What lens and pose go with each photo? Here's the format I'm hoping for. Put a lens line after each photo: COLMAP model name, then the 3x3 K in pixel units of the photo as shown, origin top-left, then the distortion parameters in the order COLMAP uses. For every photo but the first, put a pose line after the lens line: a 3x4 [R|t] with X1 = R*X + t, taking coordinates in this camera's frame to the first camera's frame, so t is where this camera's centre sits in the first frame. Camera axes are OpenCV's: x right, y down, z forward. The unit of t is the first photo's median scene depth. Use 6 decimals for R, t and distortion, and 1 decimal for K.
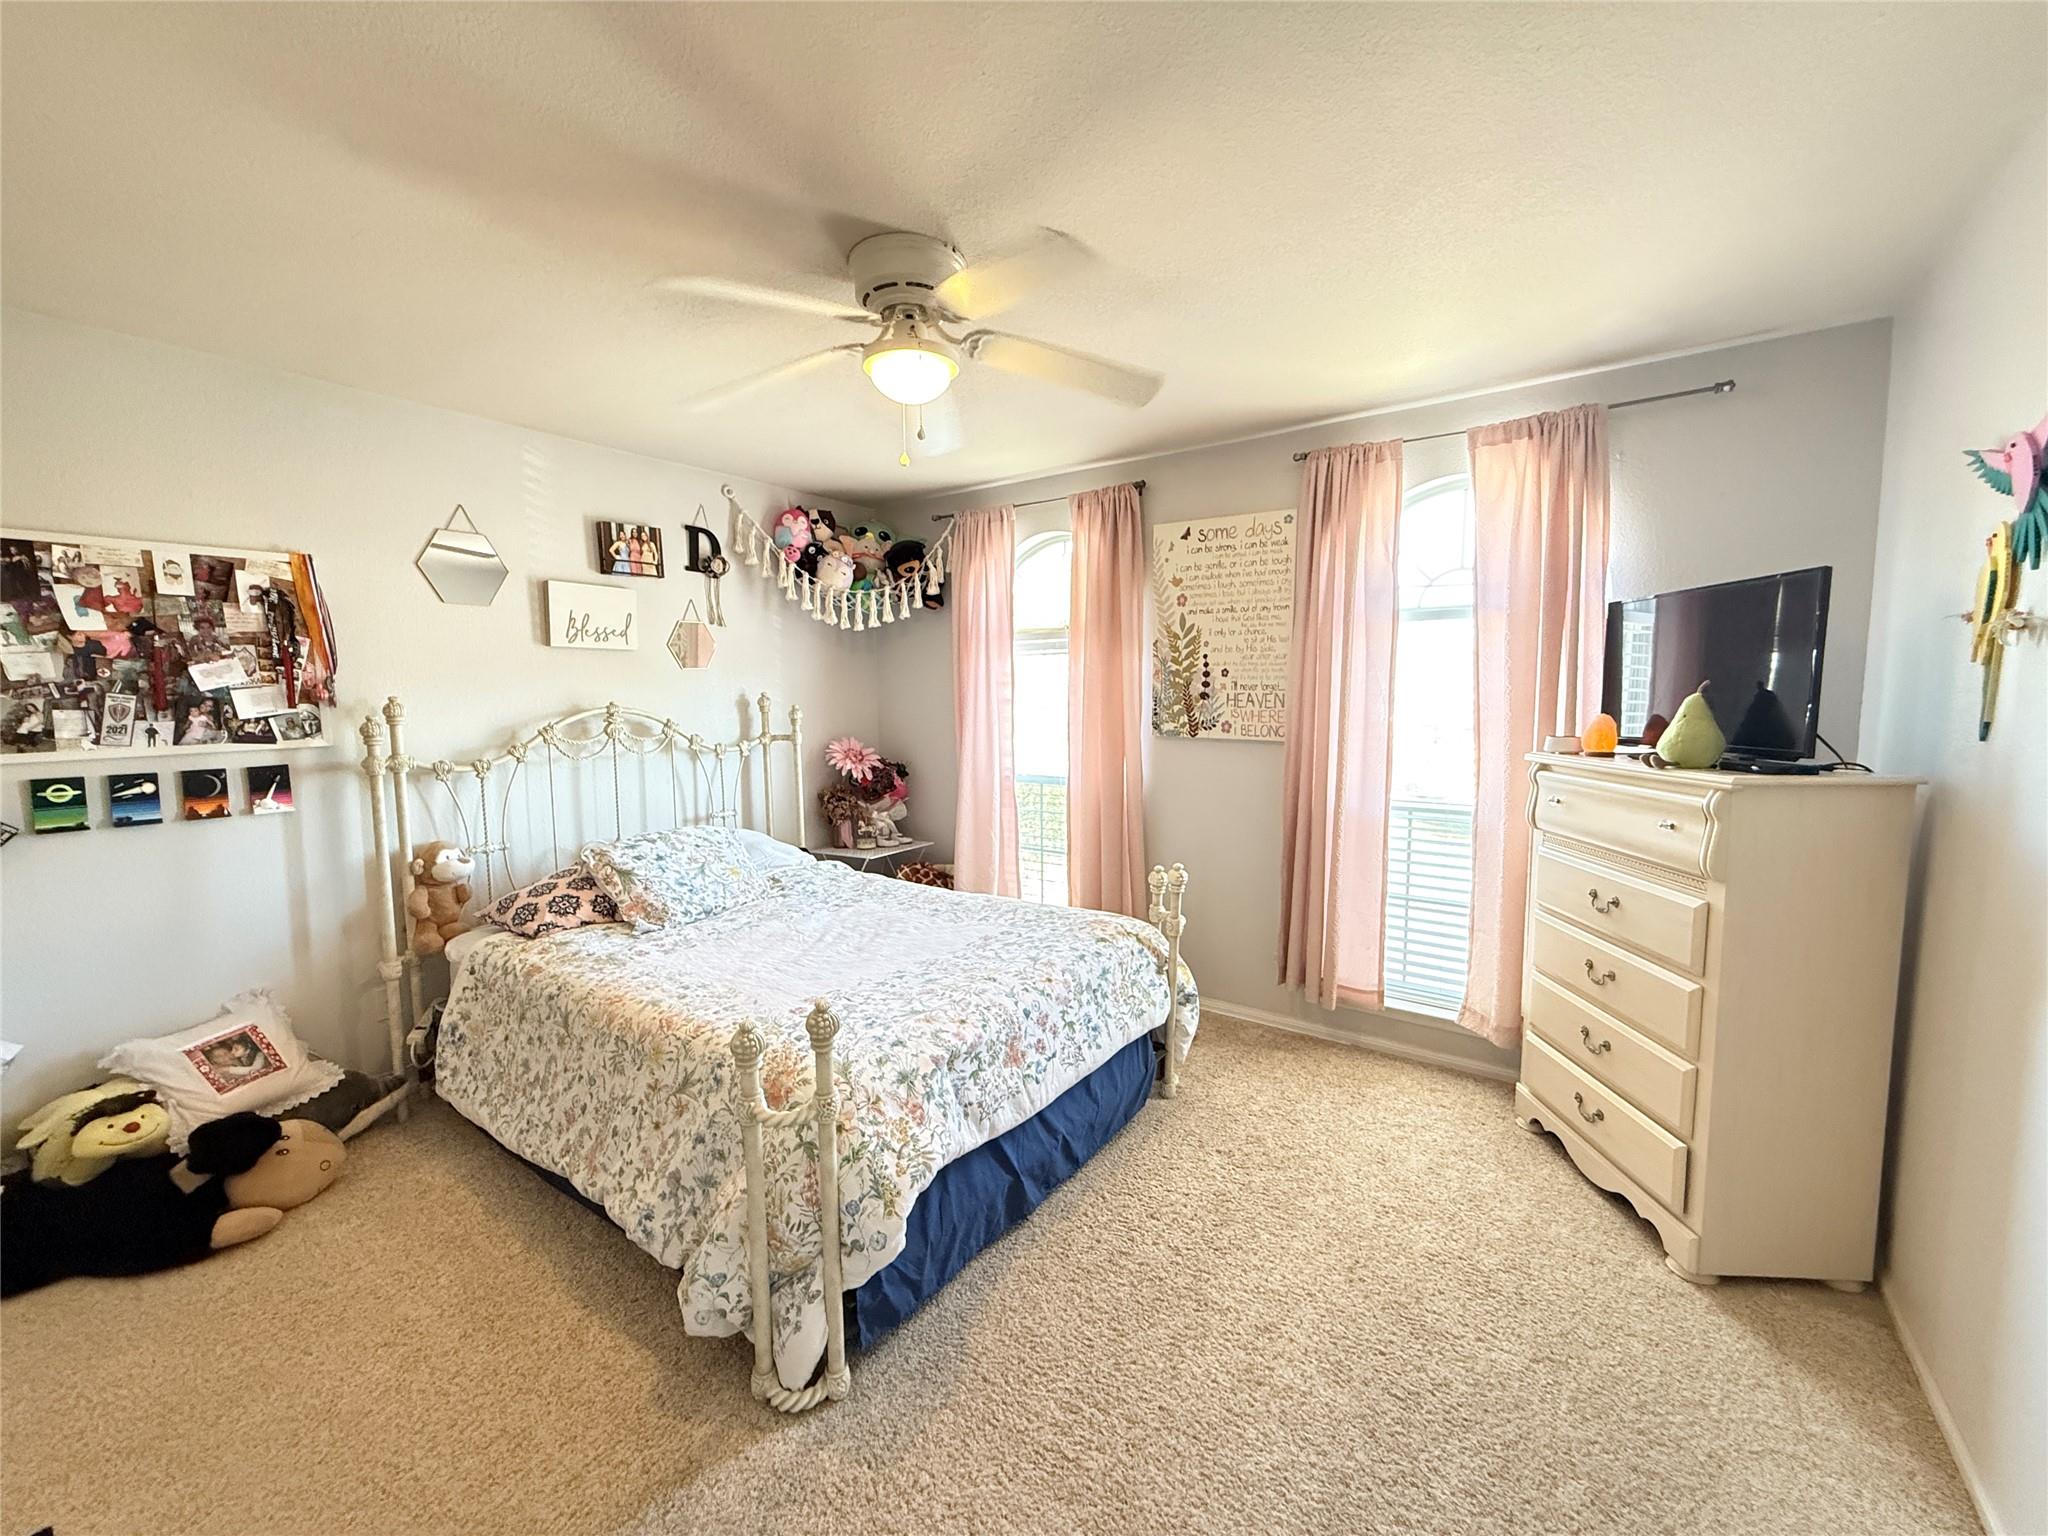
lens RADIAL K [[814.6, 0, 1018.3], [0, 814.6, 770.8], [0, 0, 1]] dist [-0.001627, 0.001113]
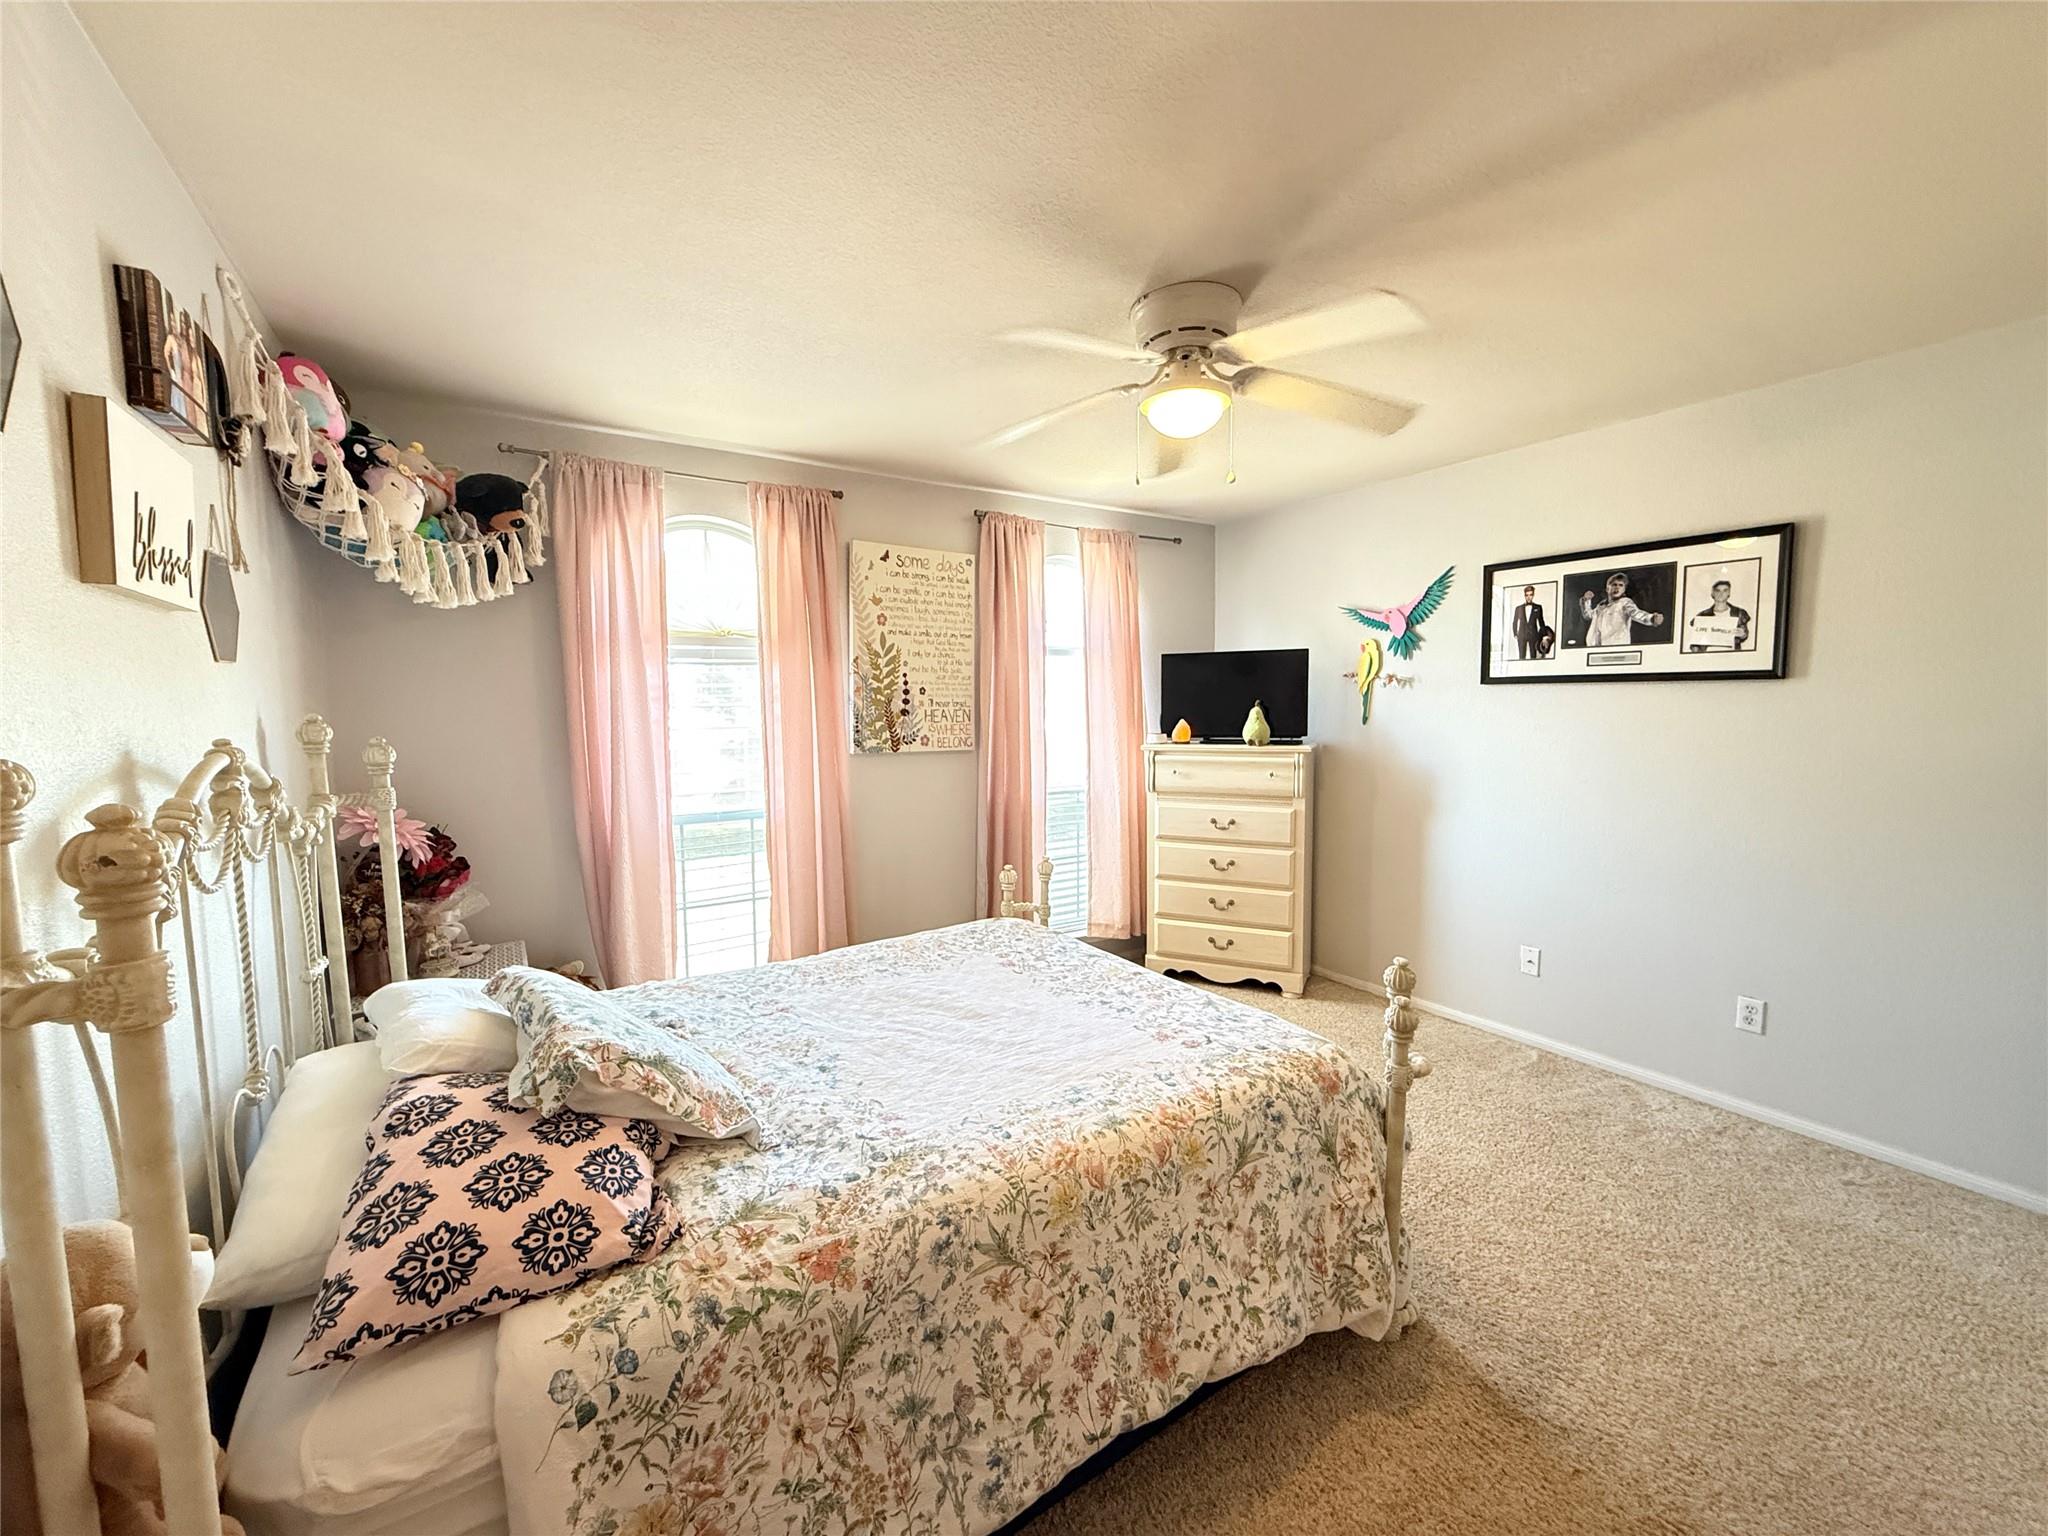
lens RADIAL K [[814.6, 0, 1017.2], [0, 814.6, 767.3], [0, 0, 1]] dist [-0.001627, 0.001113]
pose [[0.371278, -0.071012, 0.925802, -0.714300], [0.097875, 0.994510, 0.037031, -0.046969], [-0.923349, 0.076864, 0.376190, 0.482323]]
